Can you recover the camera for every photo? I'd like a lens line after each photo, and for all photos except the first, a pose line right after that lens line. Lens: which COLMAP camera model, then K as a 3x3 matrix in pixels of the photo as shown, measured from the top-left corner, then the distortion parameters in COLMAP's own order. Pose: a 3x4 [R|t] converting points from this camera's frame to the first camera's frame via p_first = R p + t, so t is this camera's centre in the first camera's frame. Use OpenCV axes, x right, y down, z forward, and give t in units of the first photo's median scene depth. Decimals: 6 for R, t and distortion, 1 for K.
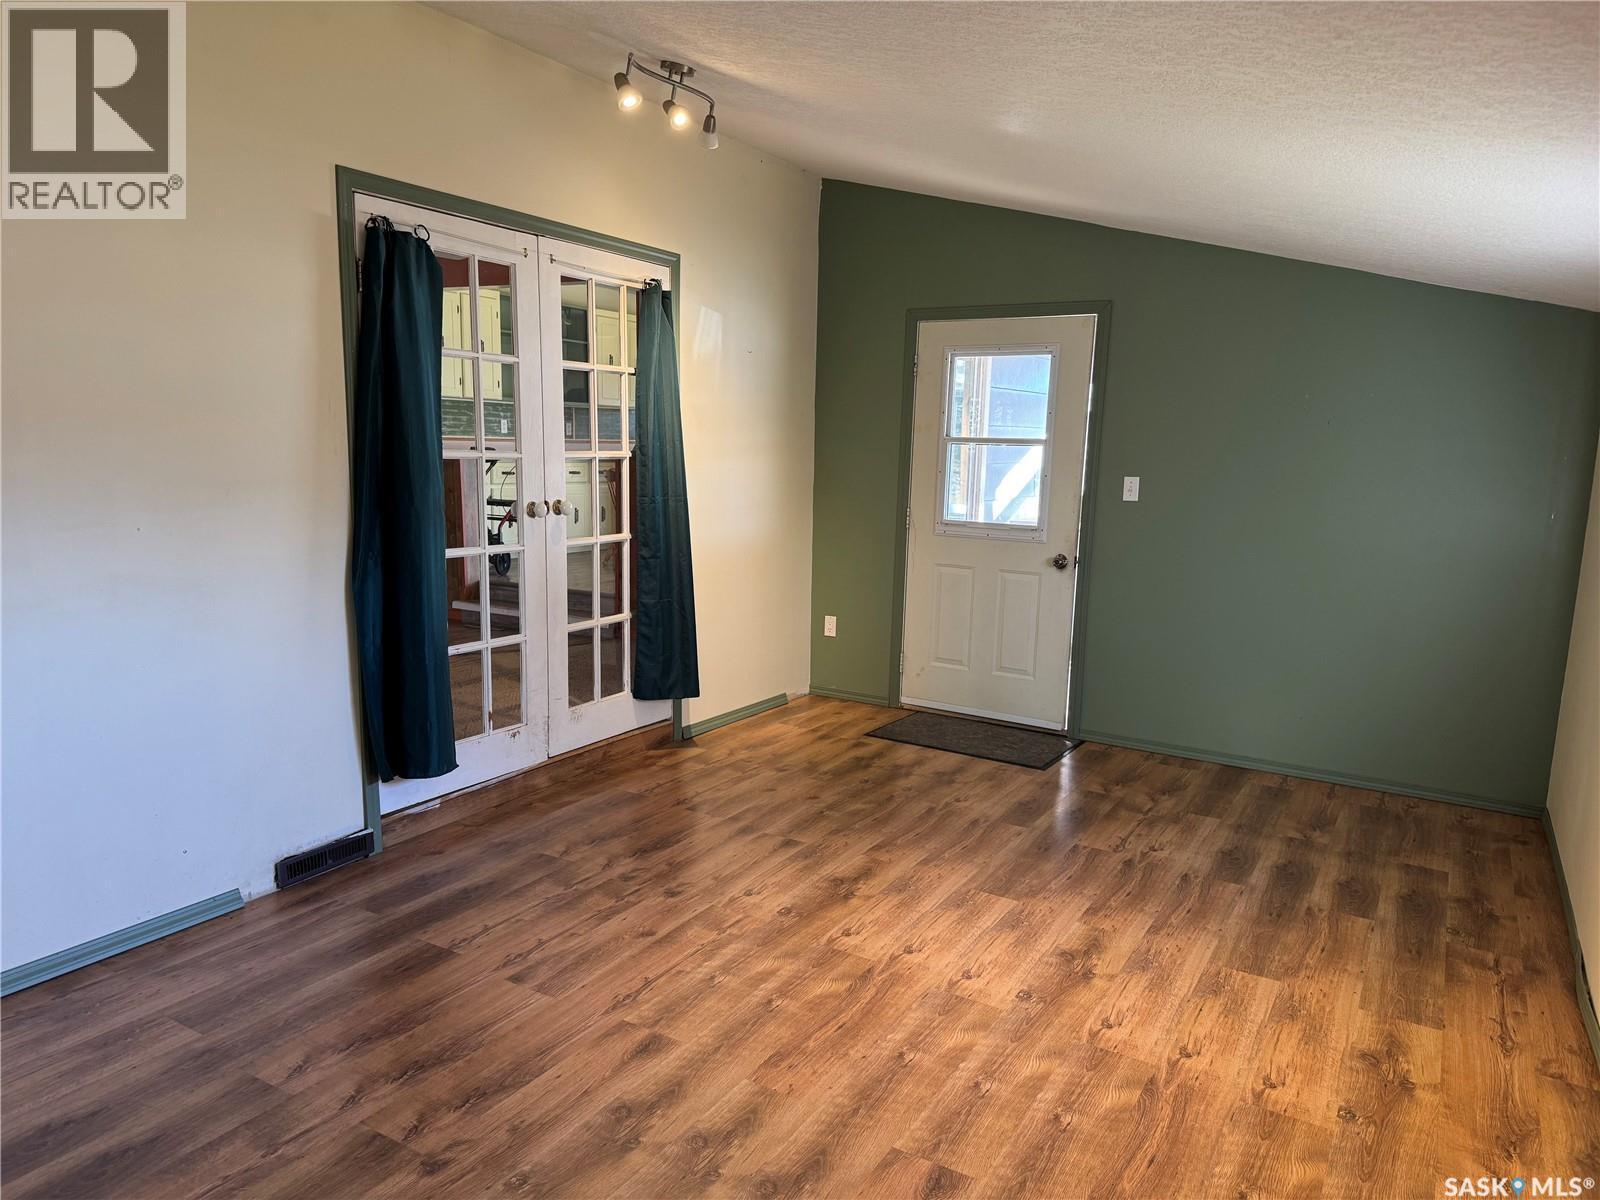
lens RADIAL K [[1041.6, 0, 800.0], [0, 1041.6, 600.0], [0, 0, 1]] dist [0.002758, -0.059319]
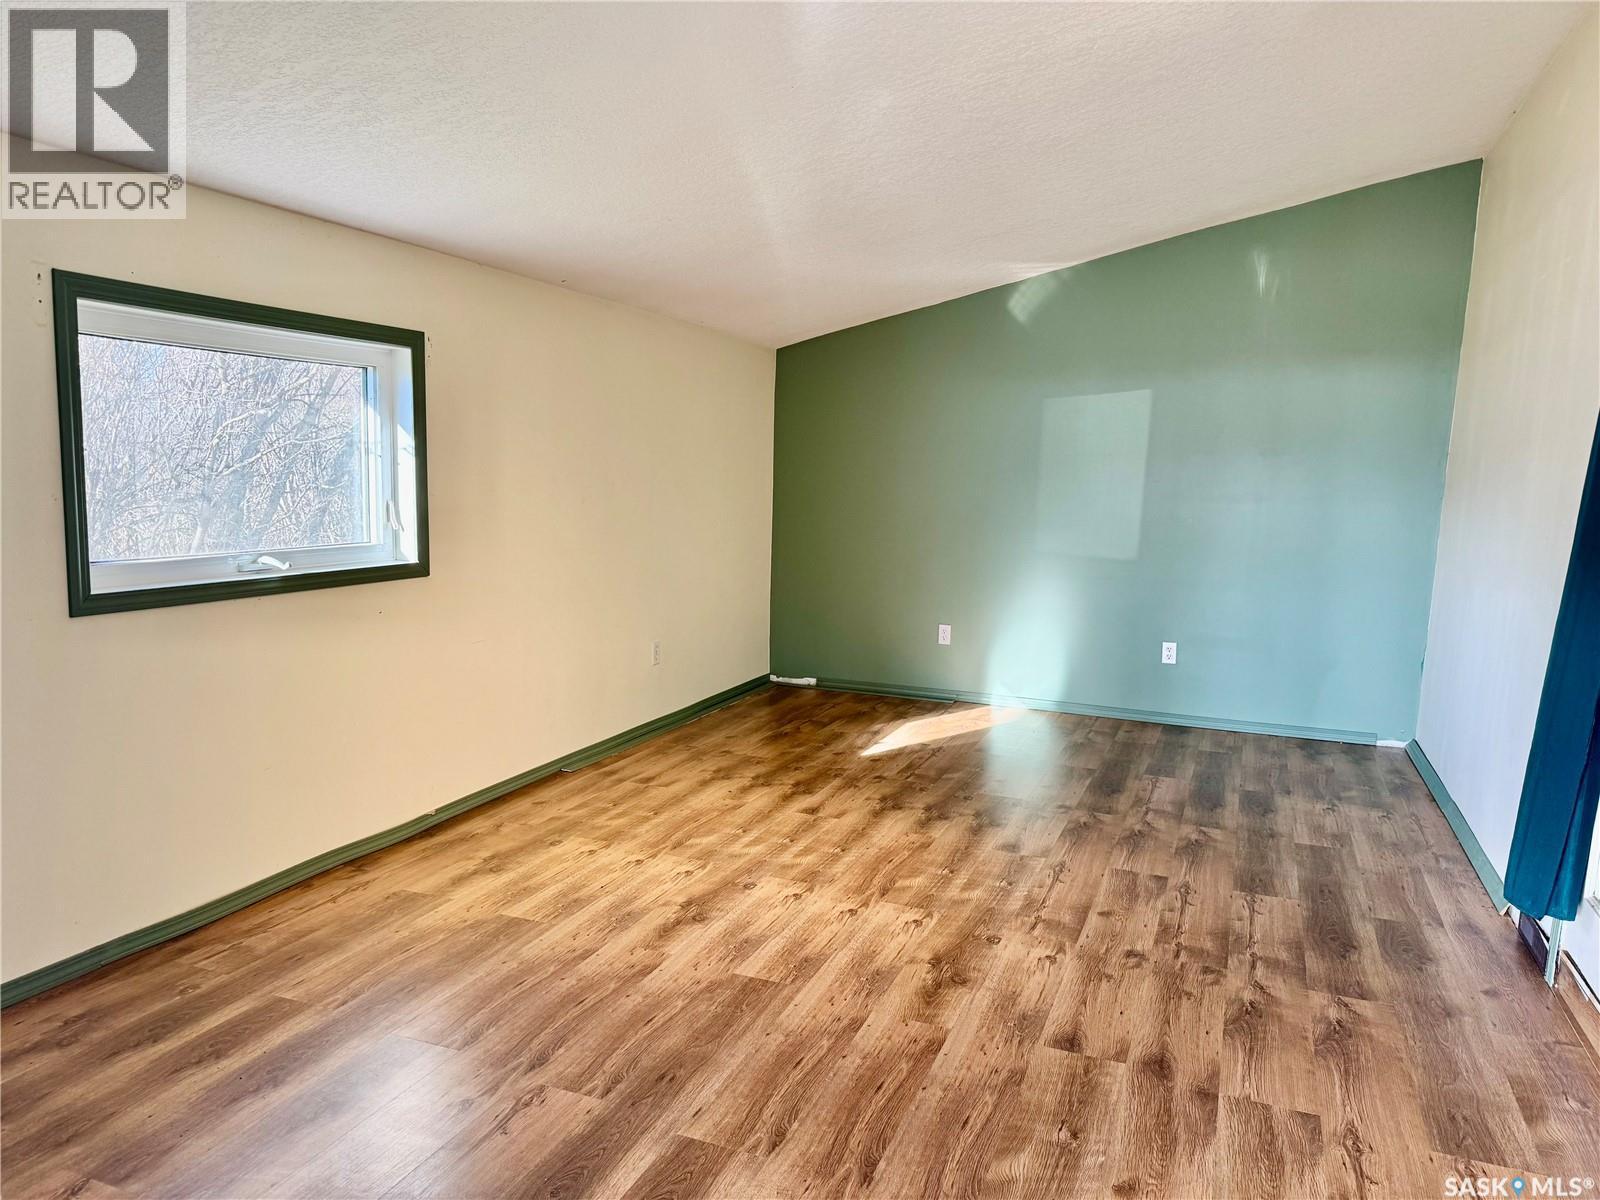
lens RADIAL K [[1017.7, 0, 800.0], [0, 1017.7, 600.0], [0, 0, 1]] dist [0.002912, 0.000256]
pose [[-0.987457, -0.029004, -0.155201, 0.328662], [-0.071851, 0.957847, 0.278149, -0.243189], [0.140592, 0.285812, -0.947916, 1.900211]]
